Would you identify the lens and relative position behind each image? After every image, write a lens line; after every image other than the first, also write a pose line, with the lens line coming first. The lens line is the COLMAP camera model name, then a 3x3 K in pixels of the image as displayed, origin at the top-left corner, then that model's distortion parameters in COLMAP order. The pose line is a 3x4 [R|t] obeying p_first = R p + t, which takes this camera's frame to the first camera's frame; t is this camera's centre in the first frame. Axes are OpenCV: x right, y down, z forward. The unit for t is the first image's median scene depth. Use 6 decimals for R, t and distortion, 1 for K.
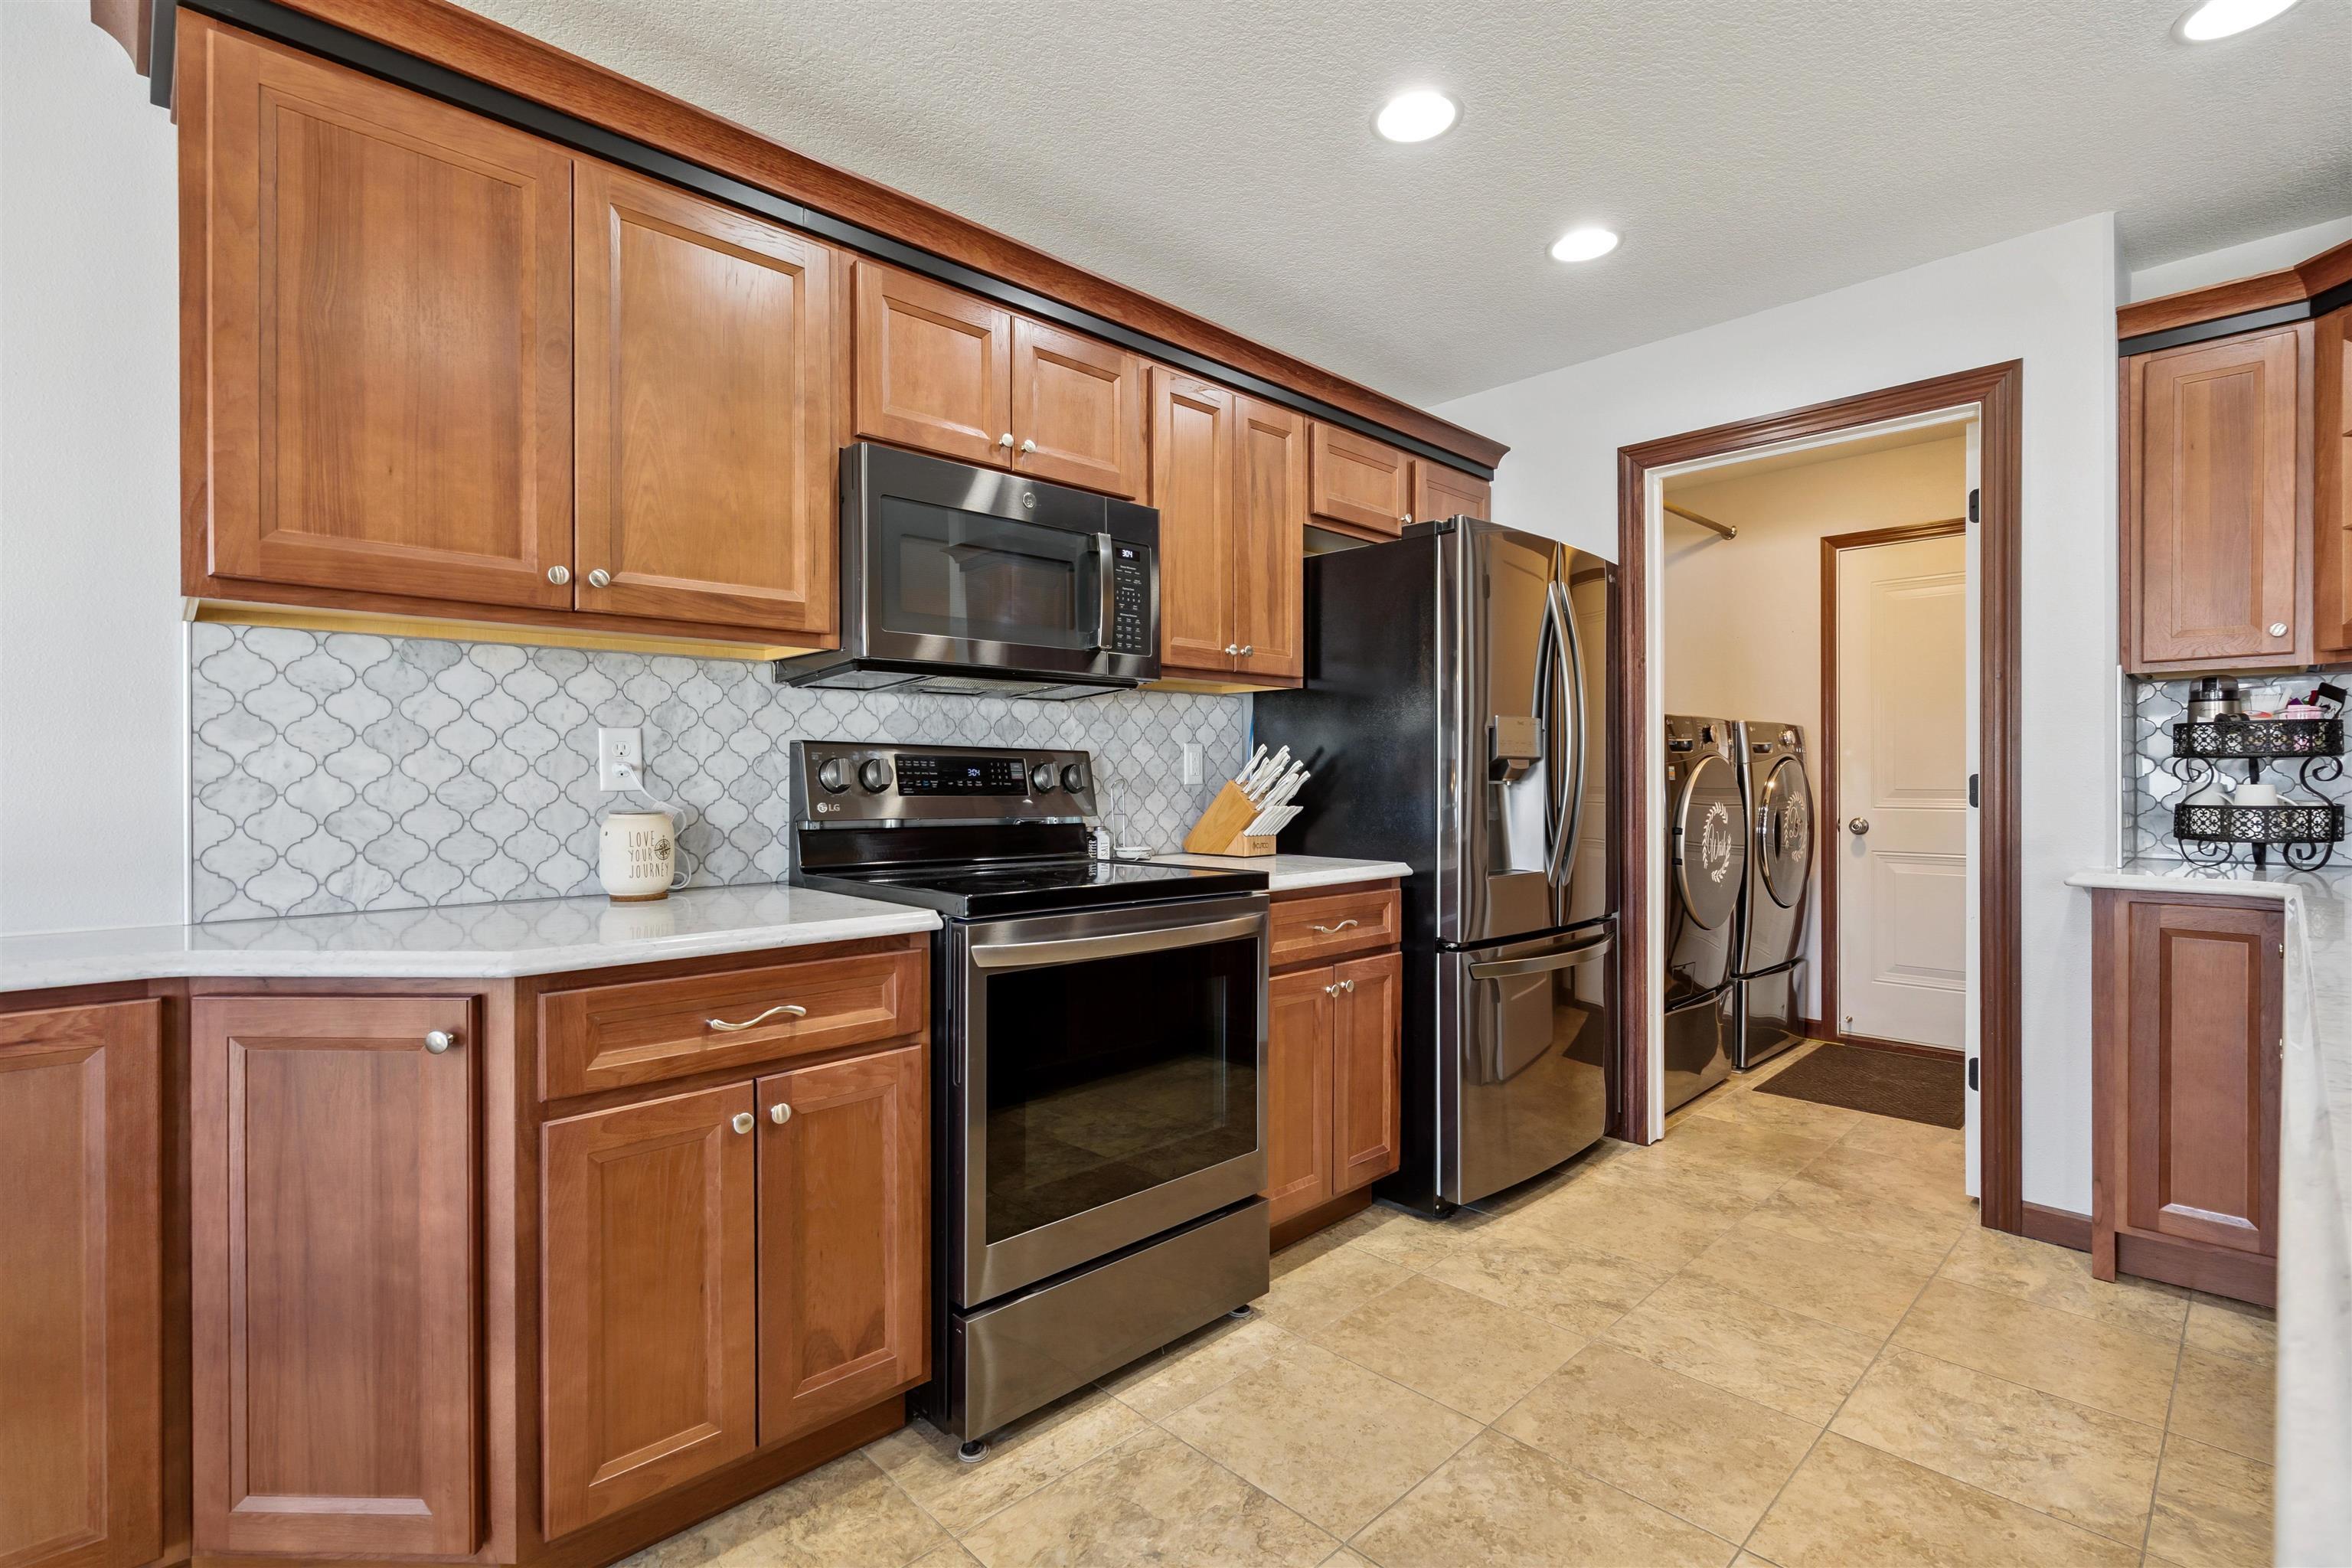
lens RADIAL K [[1081.0, 0, 1161.8], [0, 1081.0, 781.8], [0, 0, 1]] dist [-0.001556, 0.000640]
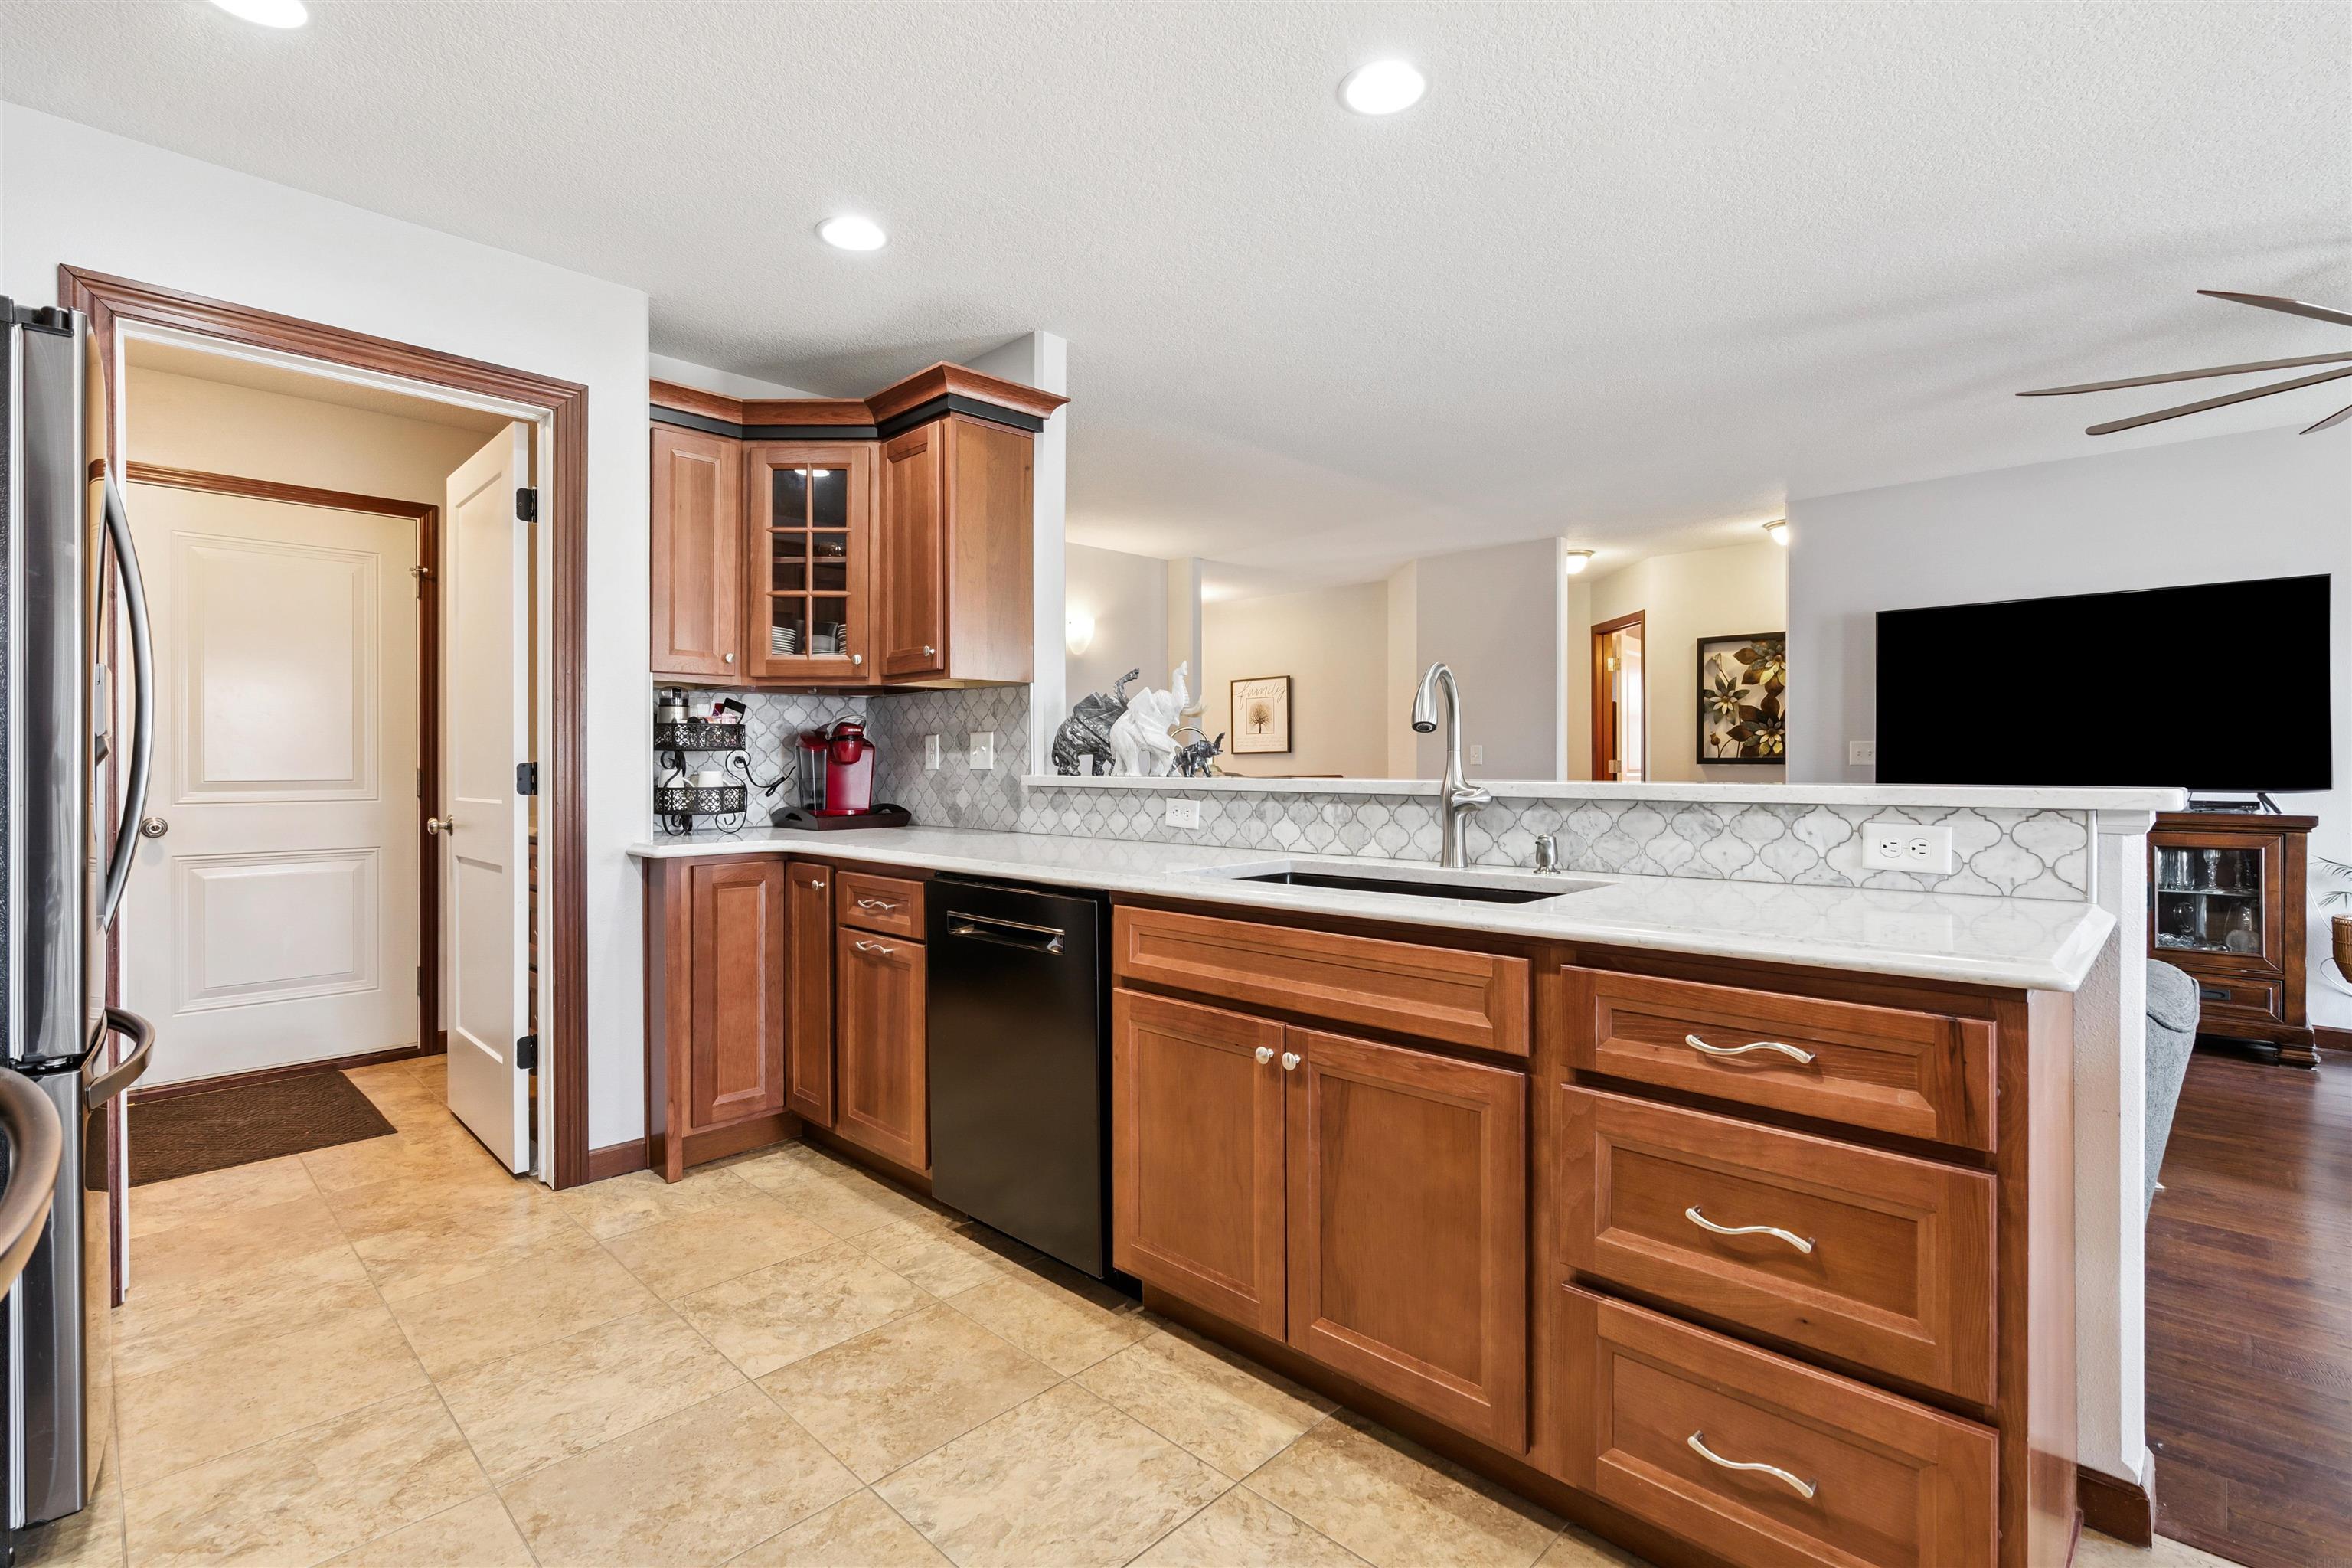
lens RADIAL K [[1081.0, 0, 1180.4], [0, 1081.0, 761.5], [0, 0, 1]] dist [-0.001556, 0.000640]
pose [[-0.035892, -0.000520, 0.999356, -0.248083], [0.009018, 0.999959, 0.000844, -0.003902], [-0.999315, 0.009042, -0.035886, 0.327208]]
